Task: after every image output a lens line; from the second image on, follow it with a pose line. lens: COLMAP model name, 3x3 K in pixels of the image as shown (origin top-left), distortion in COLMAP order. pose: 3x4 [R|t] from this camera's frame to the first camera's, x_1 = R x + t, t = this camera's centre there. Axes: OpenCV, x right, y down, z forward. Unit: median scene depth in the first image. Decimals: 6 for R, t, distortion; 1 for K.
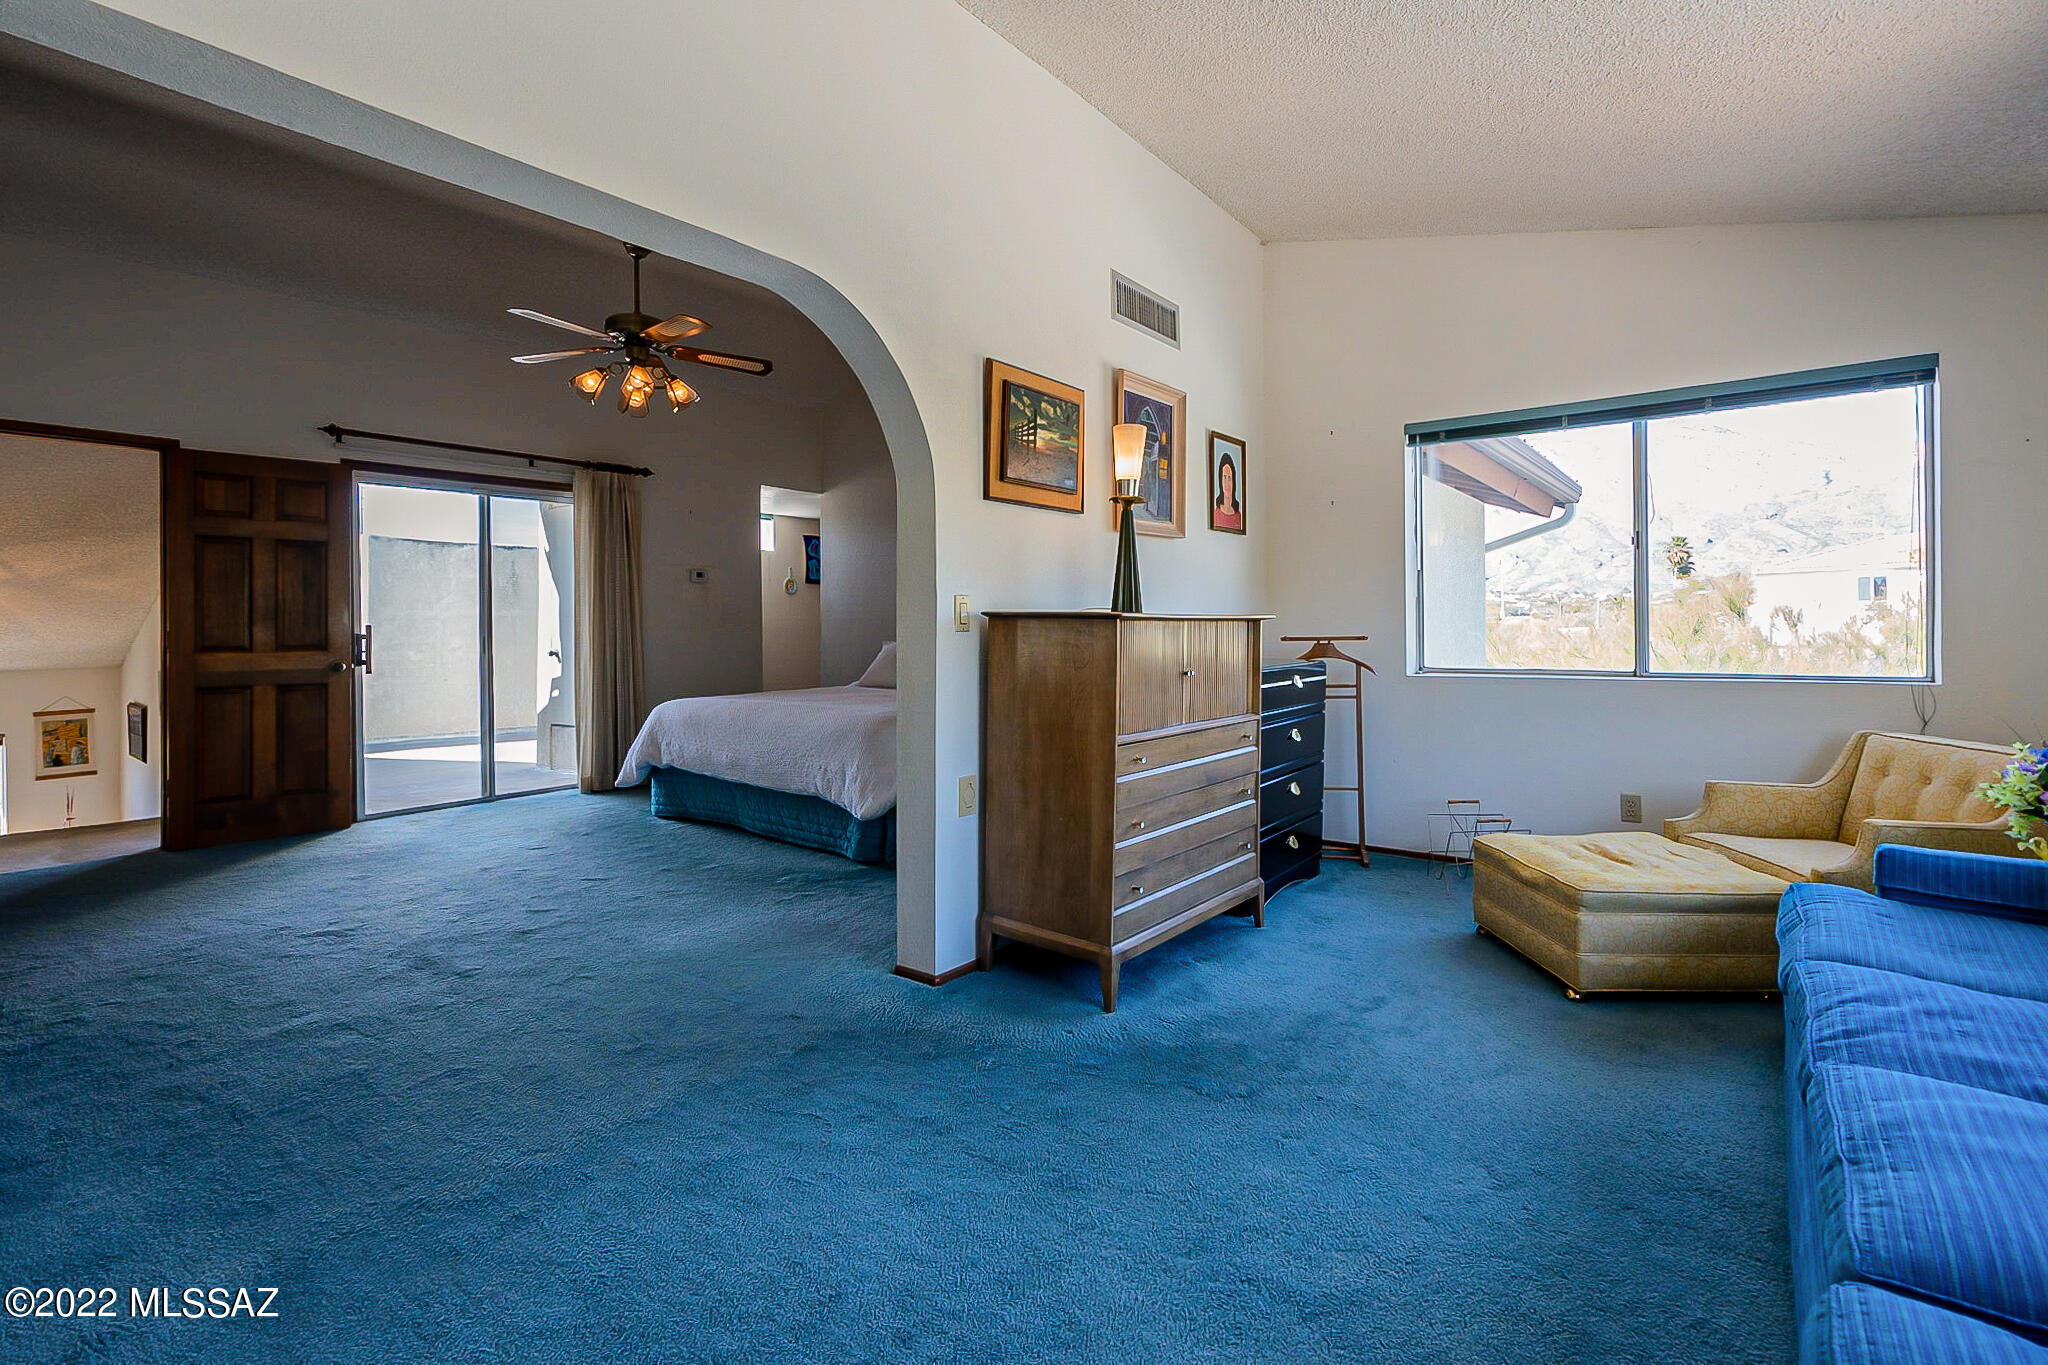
lens RADIAL K [[927.4, 0, 1029.4], [0, 927.4, 618.5], [0, 0, 1]] dist [-0.001073, -0.000752]
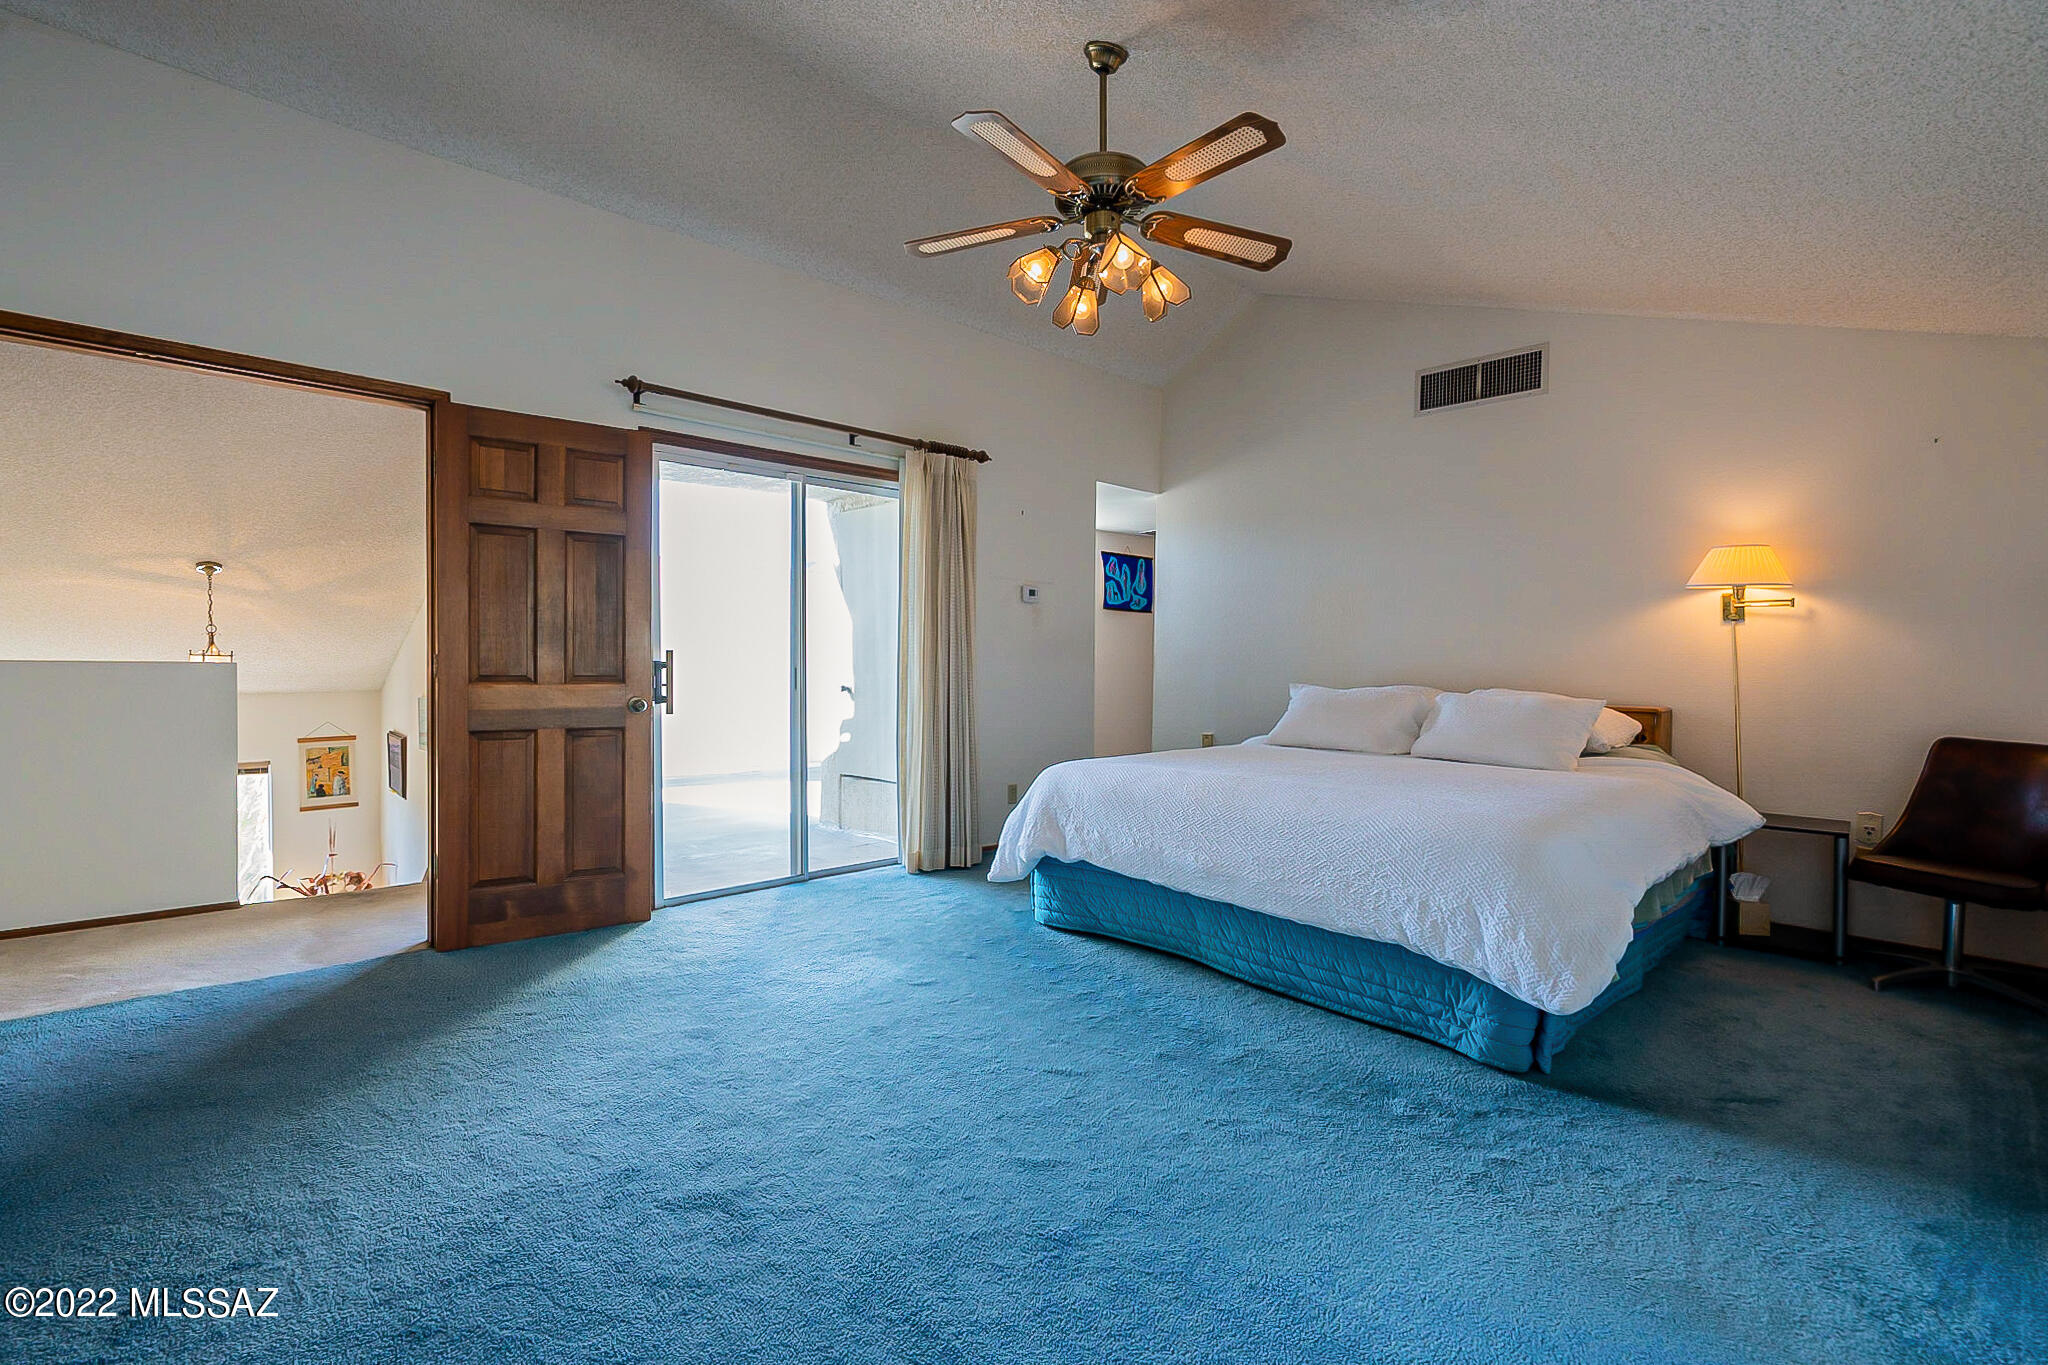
lens RADIAL K [[885.2, 0, 1023.8], [0, 885.2, 677.7], [0, 0, 1]] dist [-0.004339, 0.000462]
pose [[0.988939, 0.021246, -0.146793, -0.331351], [-0.017369, 0.999467, 0.027646, 0.004907], [0.147302, -0.024791, 0.988781, 0.339680]]
